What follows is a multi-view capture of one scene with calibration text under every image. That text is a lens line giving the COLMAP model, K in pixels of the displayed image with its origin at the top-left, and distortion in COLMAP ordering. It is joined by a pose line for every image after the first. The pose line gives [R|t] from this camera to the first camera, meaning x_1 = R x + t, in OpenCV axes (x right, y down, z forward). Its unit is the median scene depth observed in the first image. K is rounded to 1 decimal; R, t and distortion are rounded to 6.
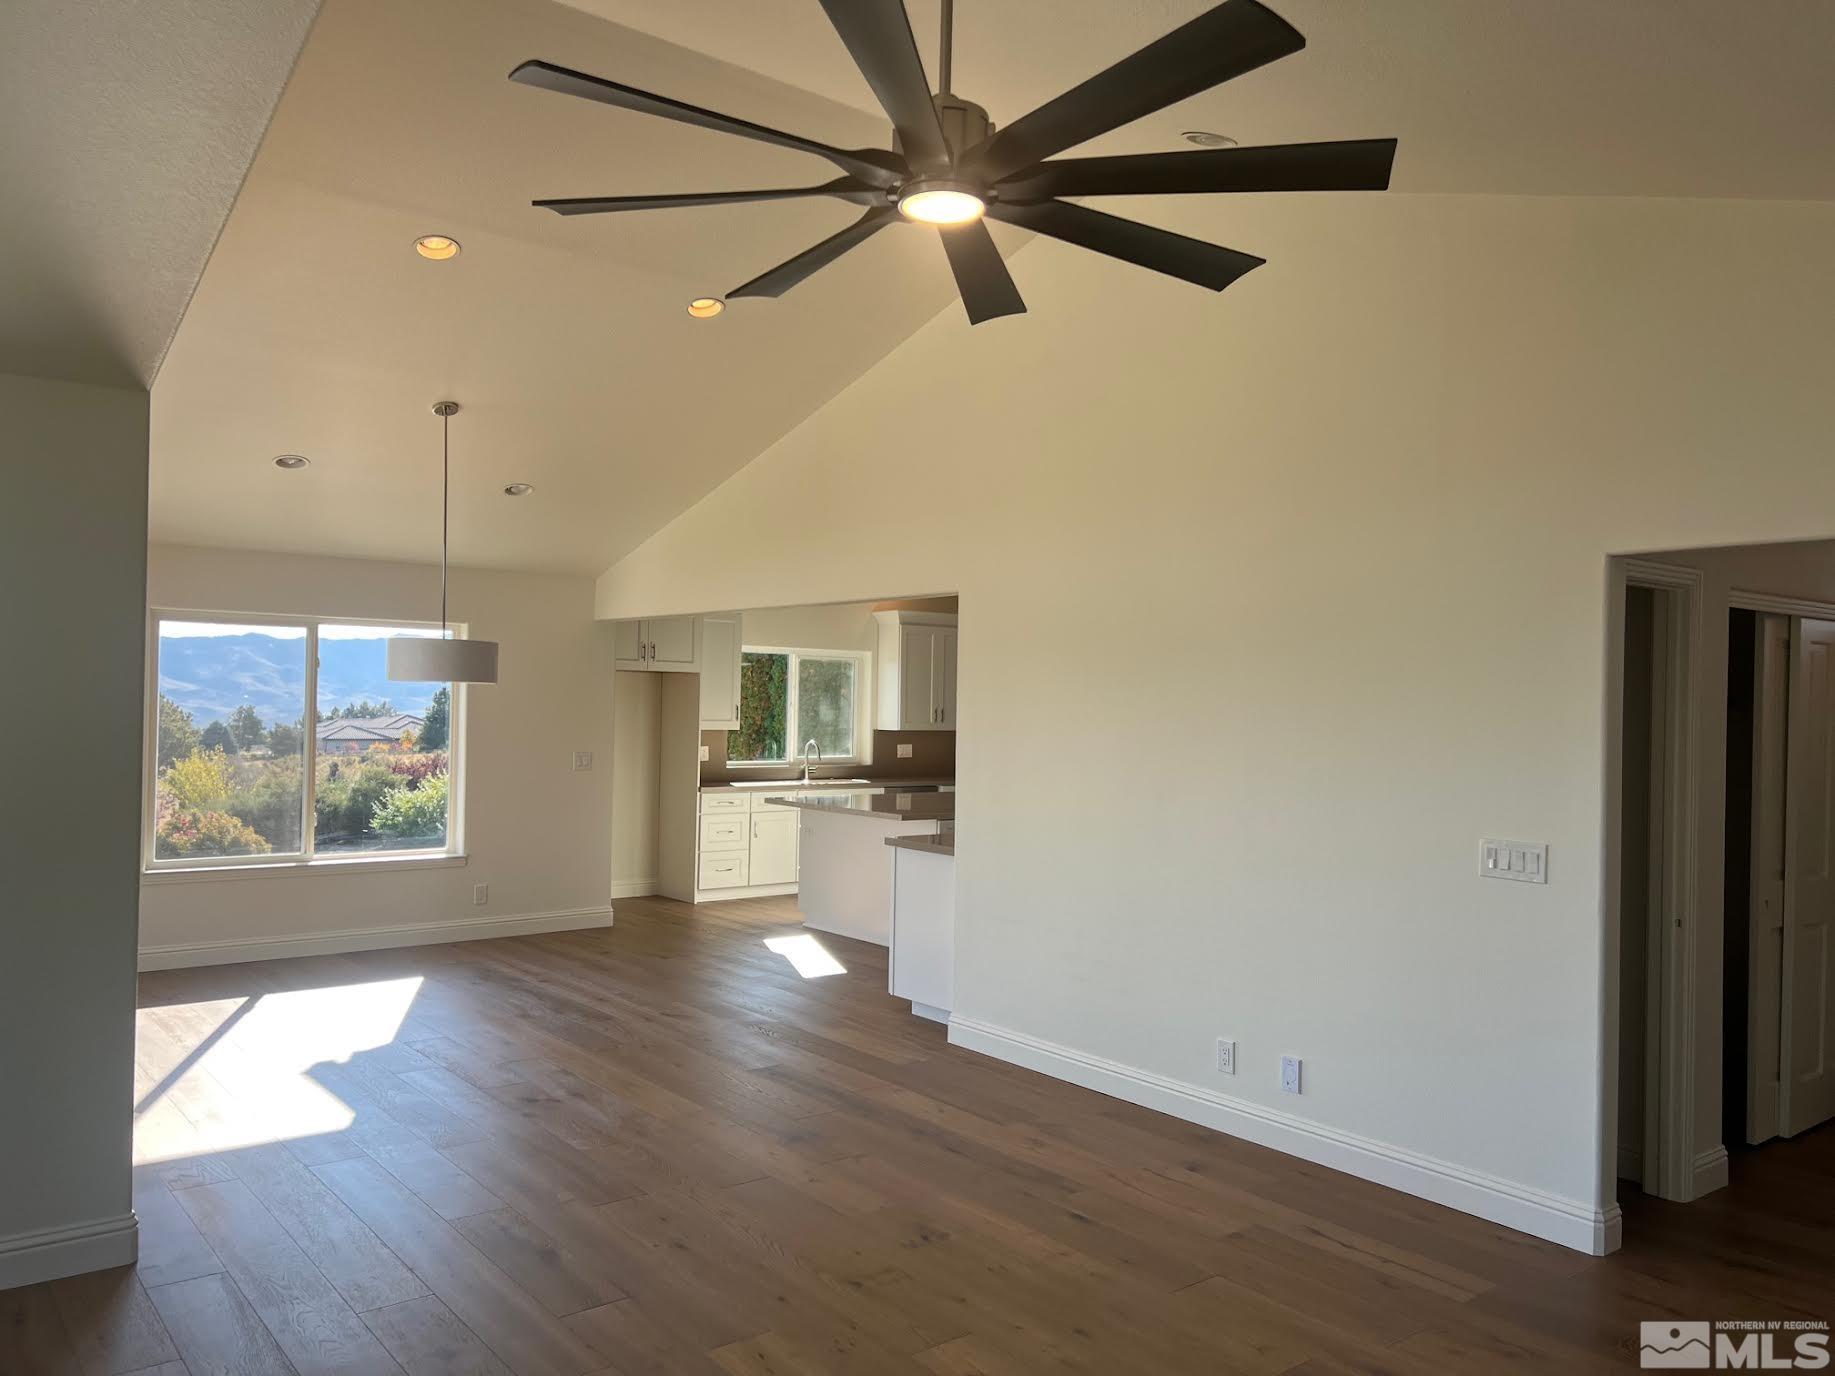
lens RADIAL K [[1373.3, 0, 918.6], [0, 1373.3, 691.9], [0, 0, 1]] dist [0.071216, -0.081837]
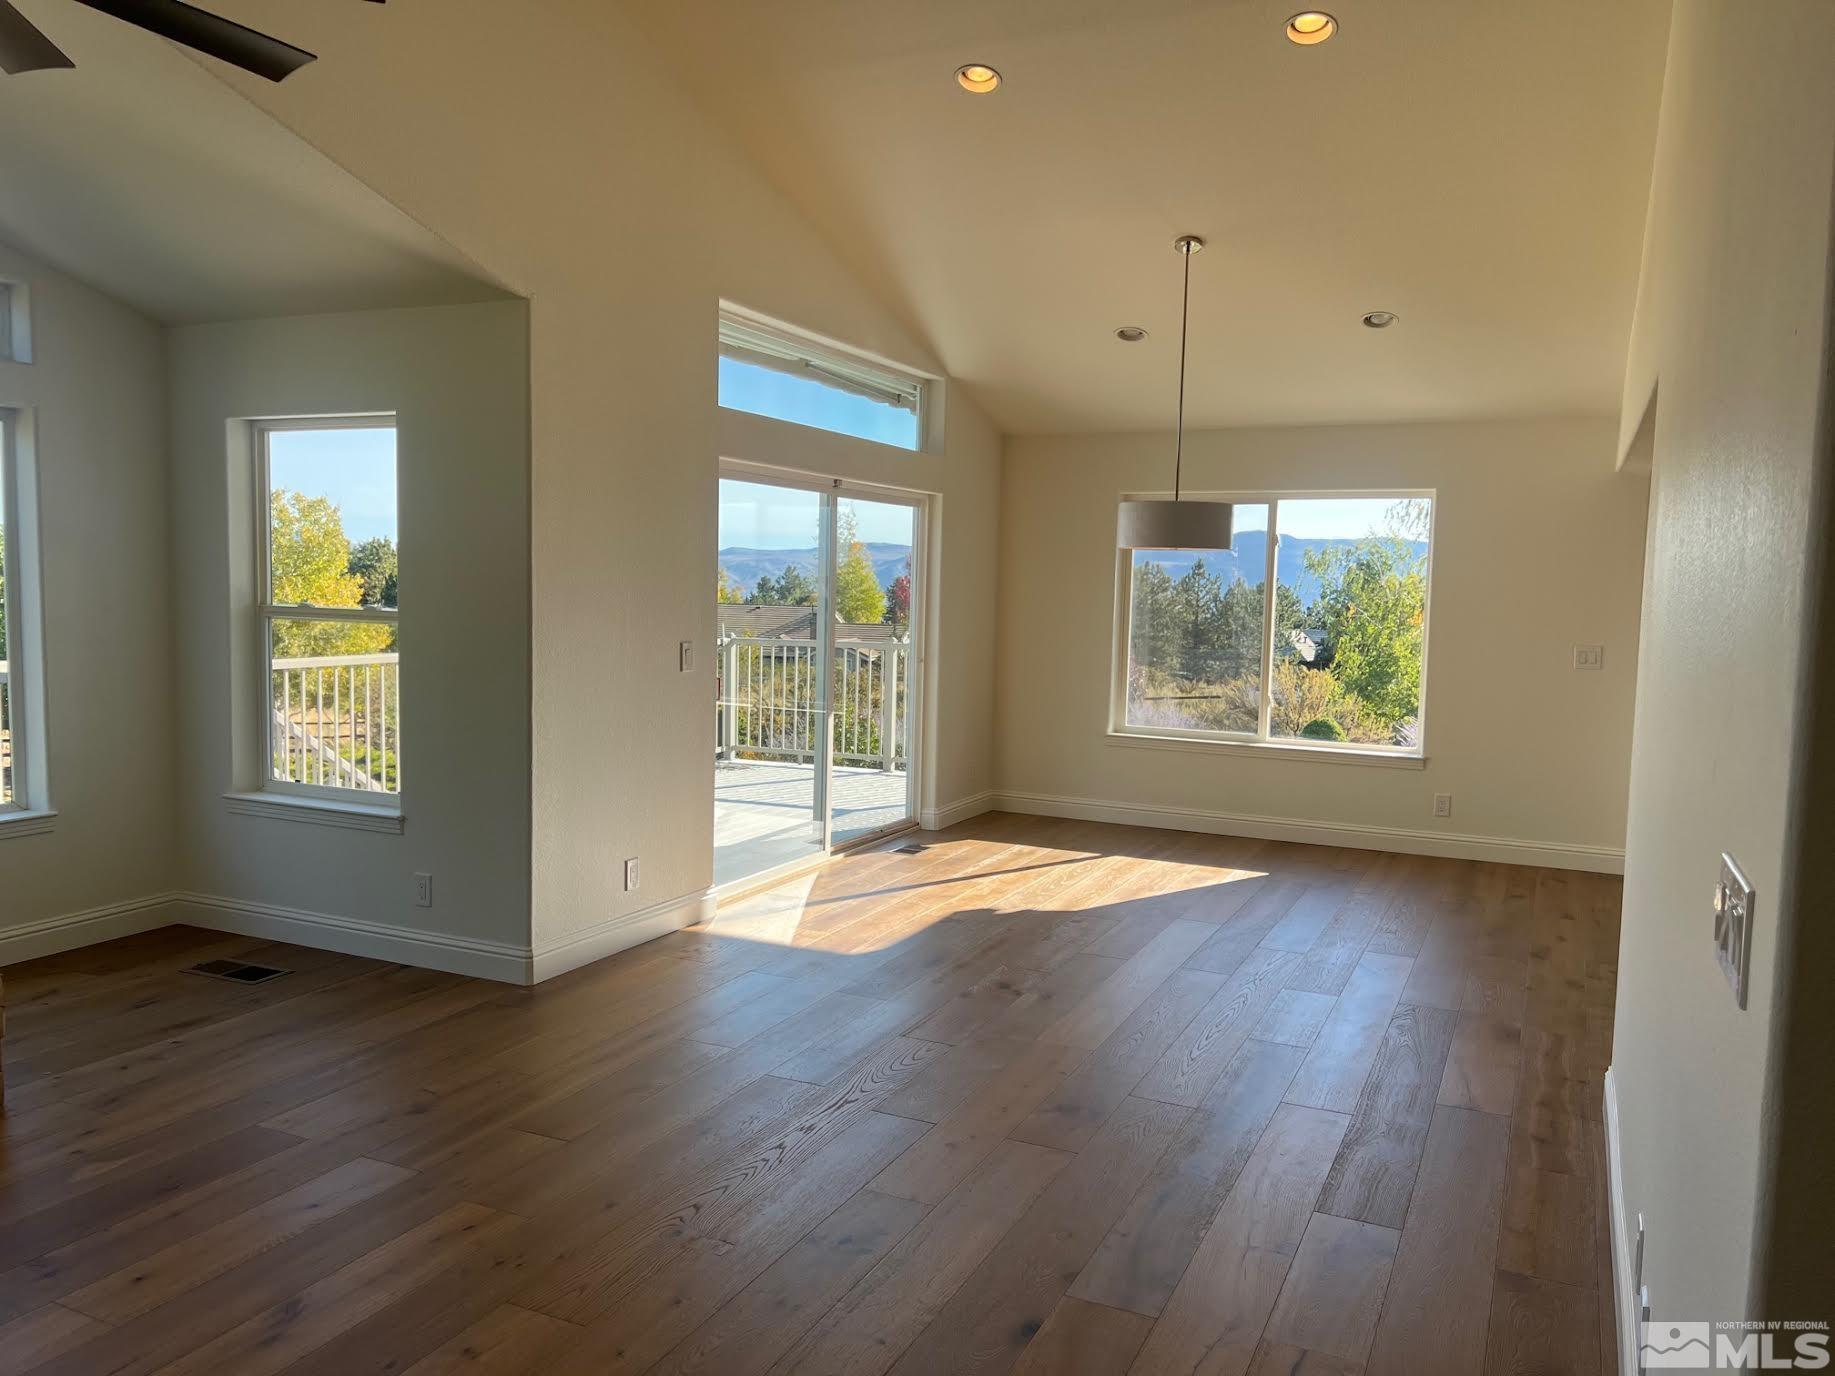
lens RADIAL K [[1373.3, 0, 909.9], [0, 1373.3, 693.0], [0, 0, 1]] dist [0.071216, -0.081837]
pose [[0.423052, 0.060110, -0.904109, 0.483175], [-0.005068, 0.997939, 0.063977, 0.035616], [0.906091, -0.022483, 0.422484, 0.515020]]
